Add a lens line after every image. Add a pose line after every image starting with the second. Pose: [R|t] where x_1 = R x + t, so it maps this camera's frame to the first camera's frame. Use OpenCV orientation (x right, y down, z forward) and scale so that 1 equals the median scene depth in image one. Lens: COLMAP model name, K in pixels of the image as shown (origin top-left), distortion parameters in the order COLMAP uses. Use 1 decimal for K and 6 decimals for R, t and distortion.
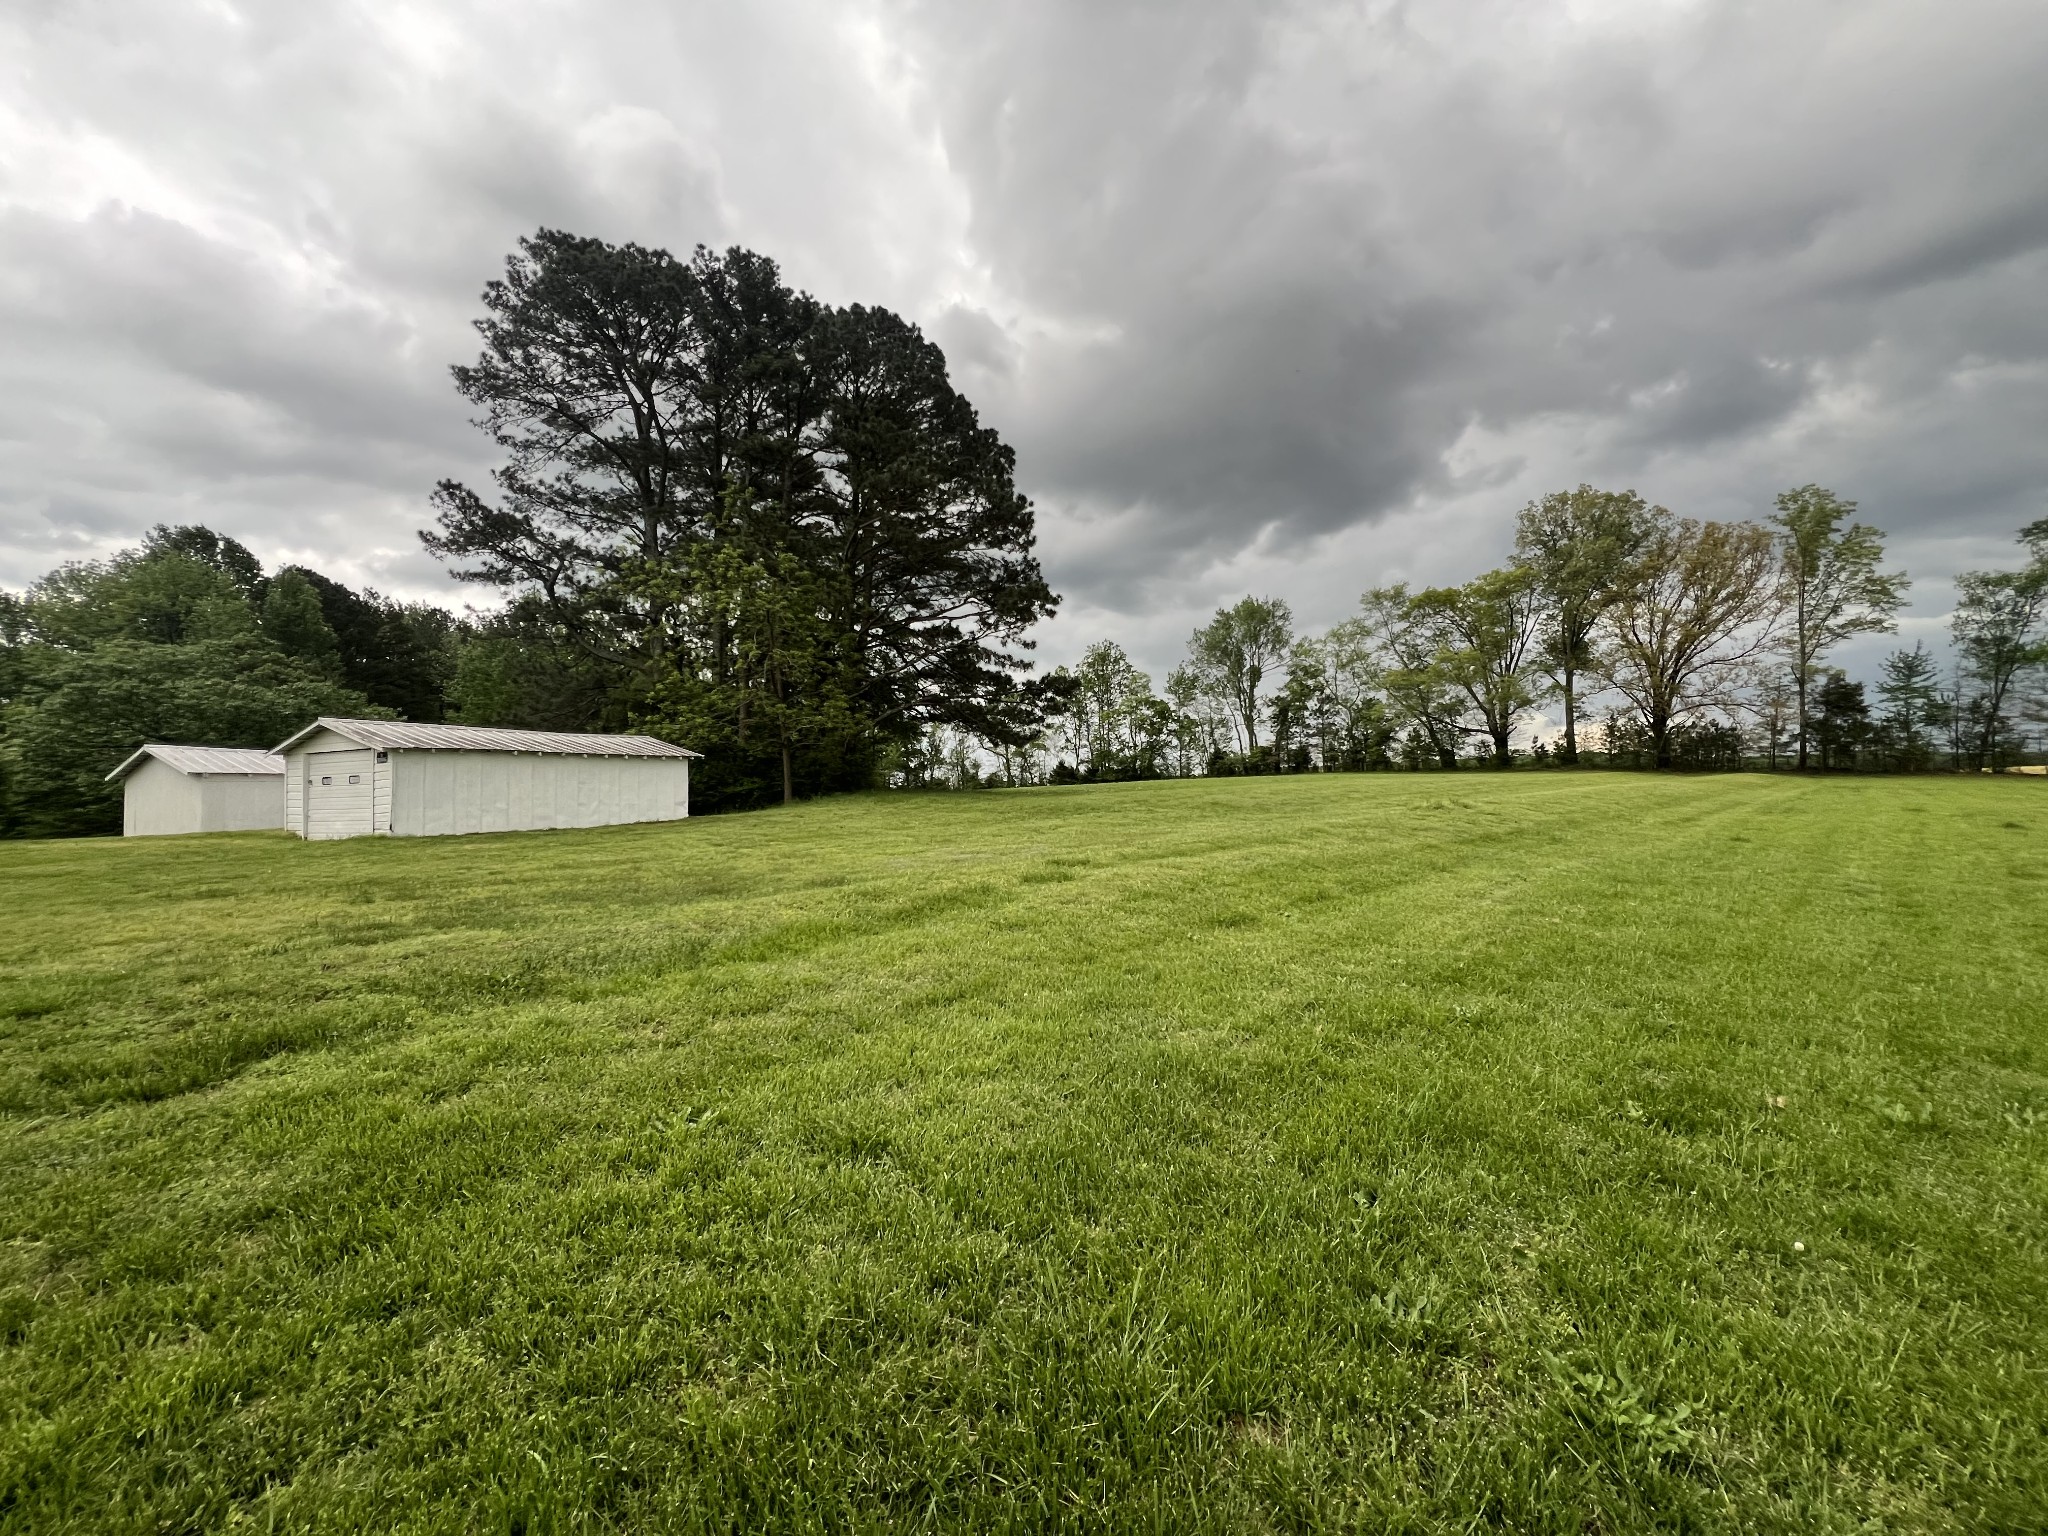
lens RADIAL K [[813.1, 0, 1016.3], [0, 813.1, 779.8], [0, 0, 1]] dist [-0.000093, 0.000030]
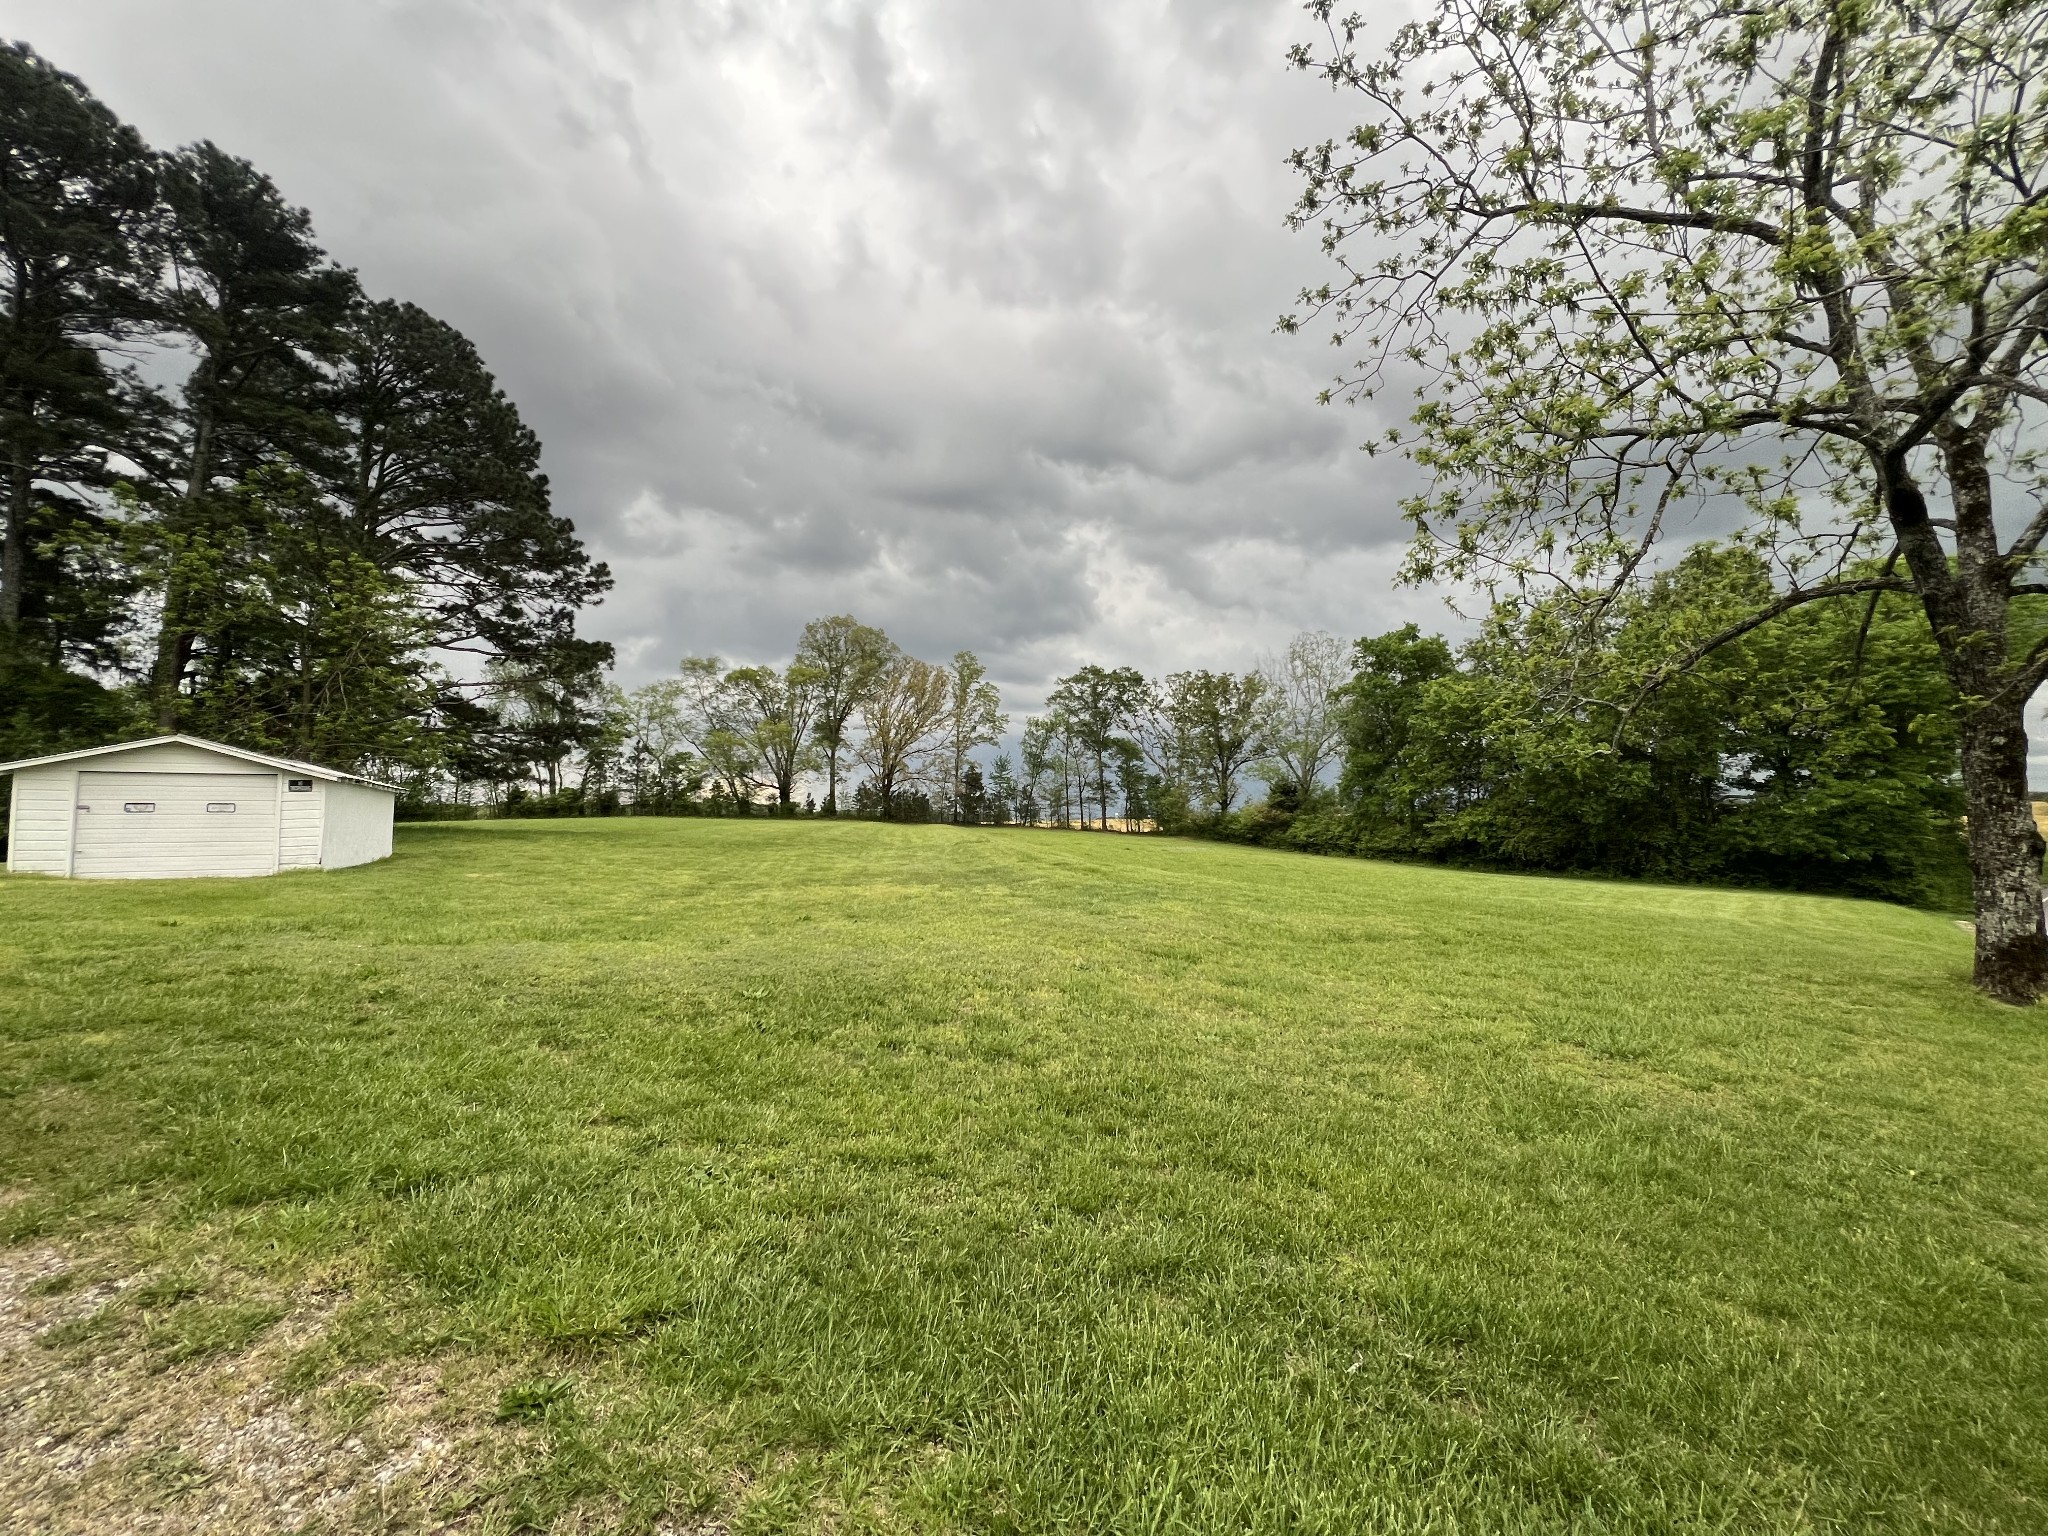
lens RADIAL K [[813.1, 0, 1041.1], [0, 813.1, 758.0], [0, 0, 1]] dist [-0.000093, 0.000030]
pose [[0.554830, 0.081867, 0.827926, -0.220888], [-0.014713, 0.995957, -0.088623, 0.002396], [-0.831834, 0.036989, 0.553791, -0.043930]]
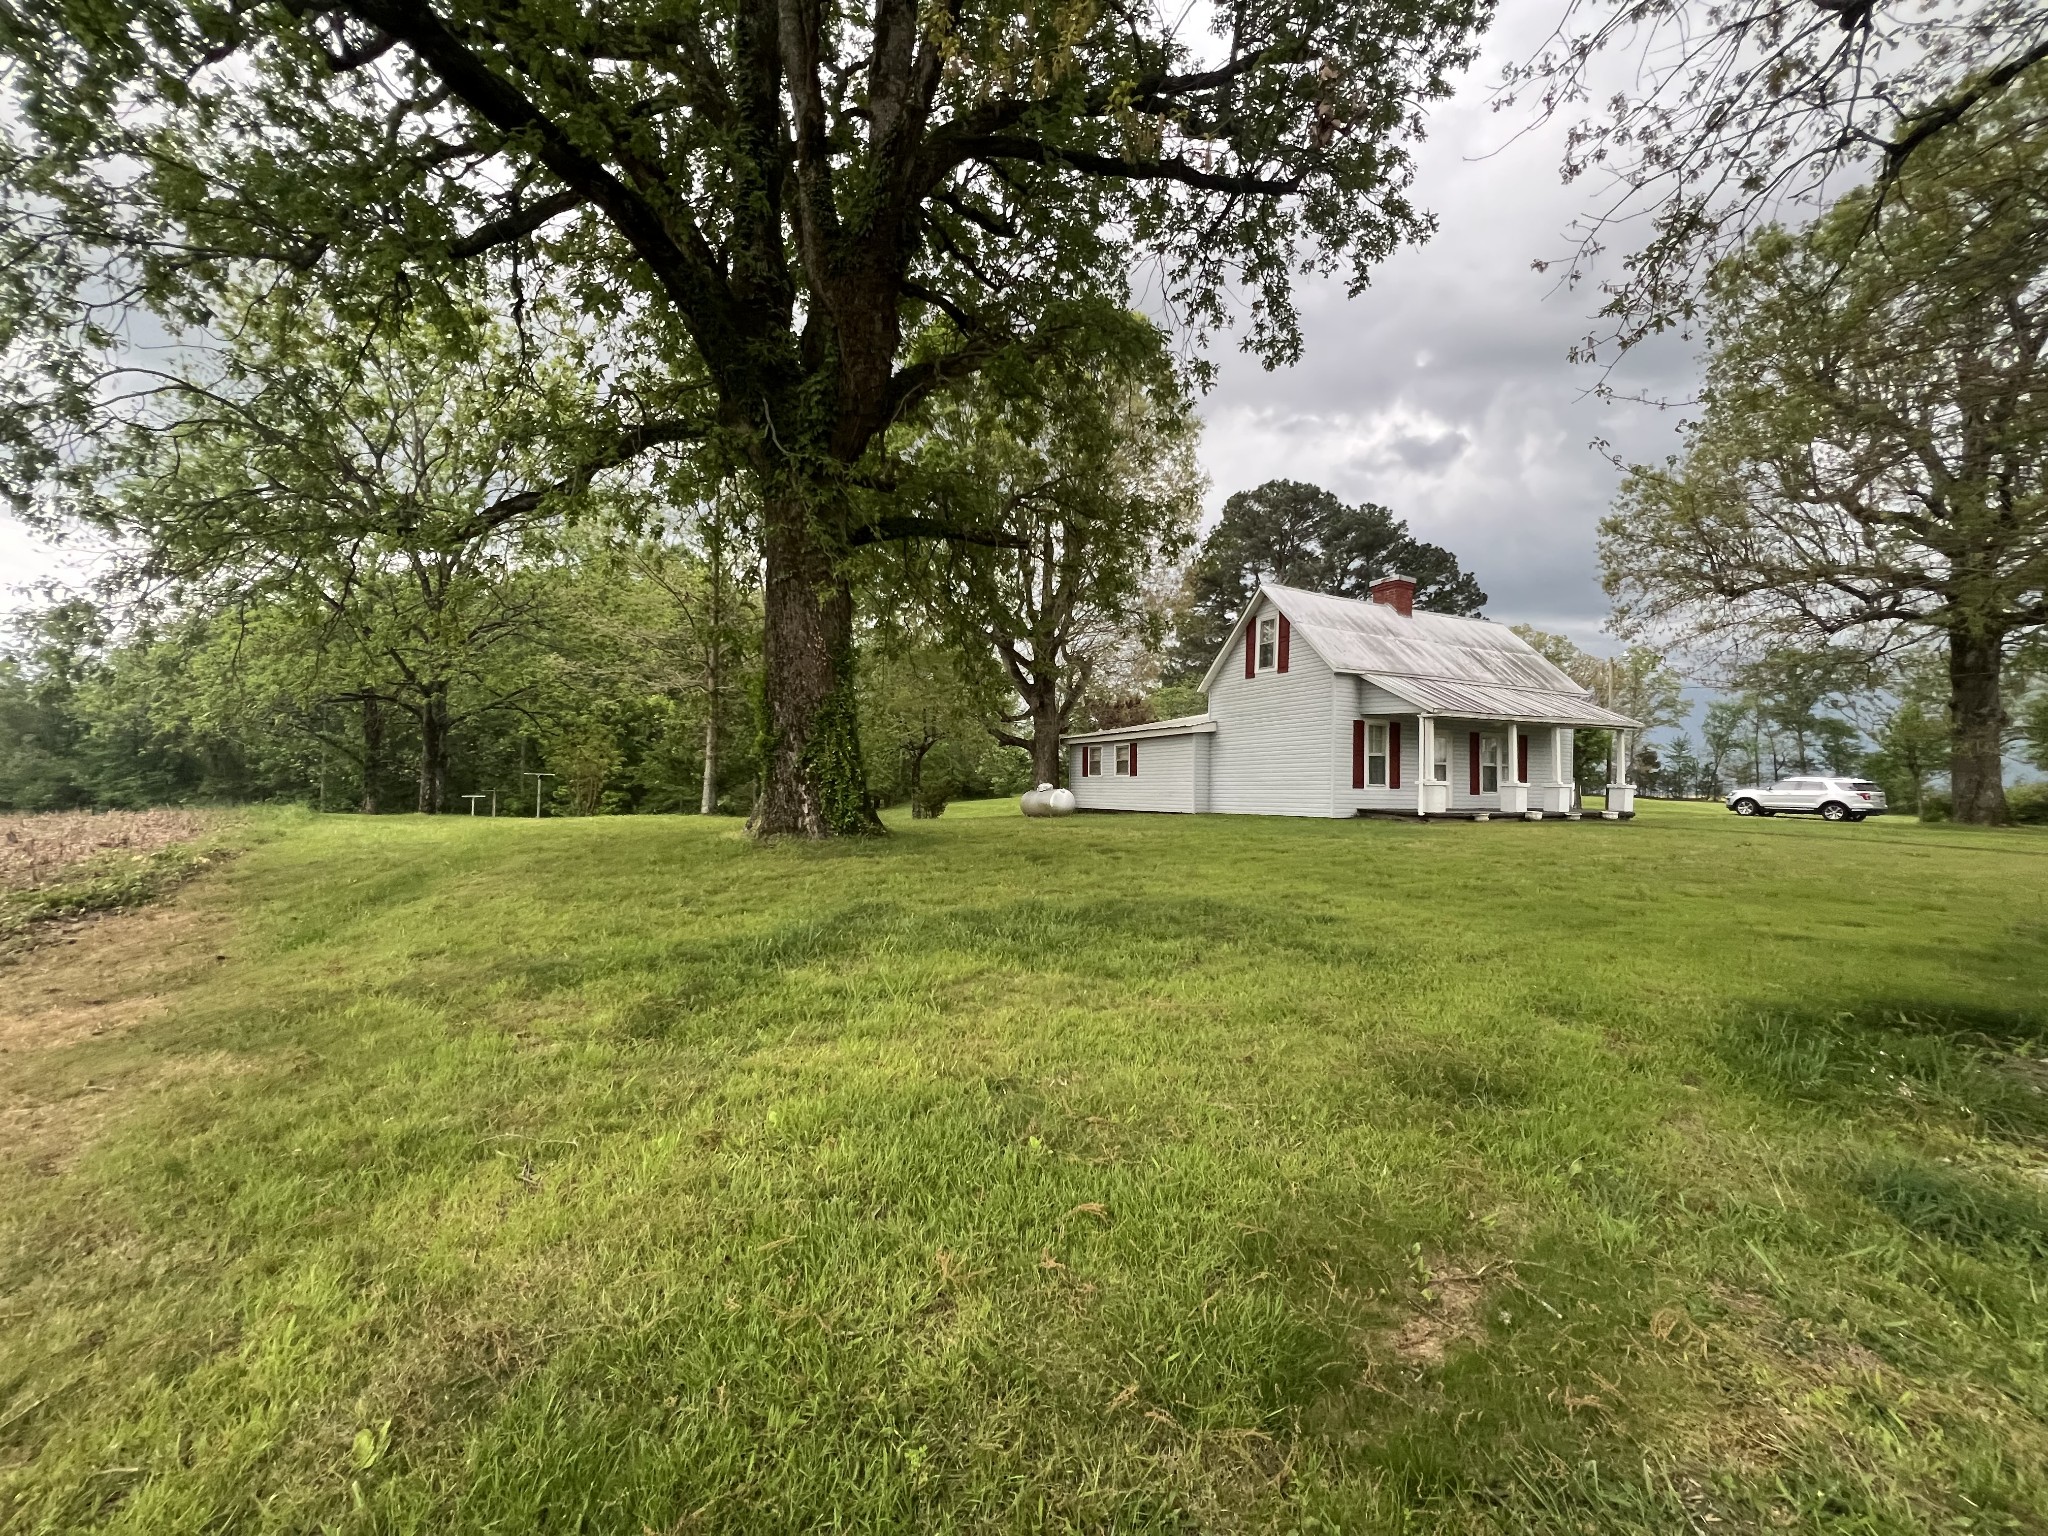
lens RADIAL K [[813.1, 0, 1021.5], [0, 813.1, 763.2], [0, 0, 1]] dist [-0.000093, 0.000030]
pose [[0.937250, 0.047477, 0.345409, -0.721544], [-0.040326, 0.998798, -0.027865, 0.017425], [-0.346317, 0.012188, 0.938038, -0.205922]]
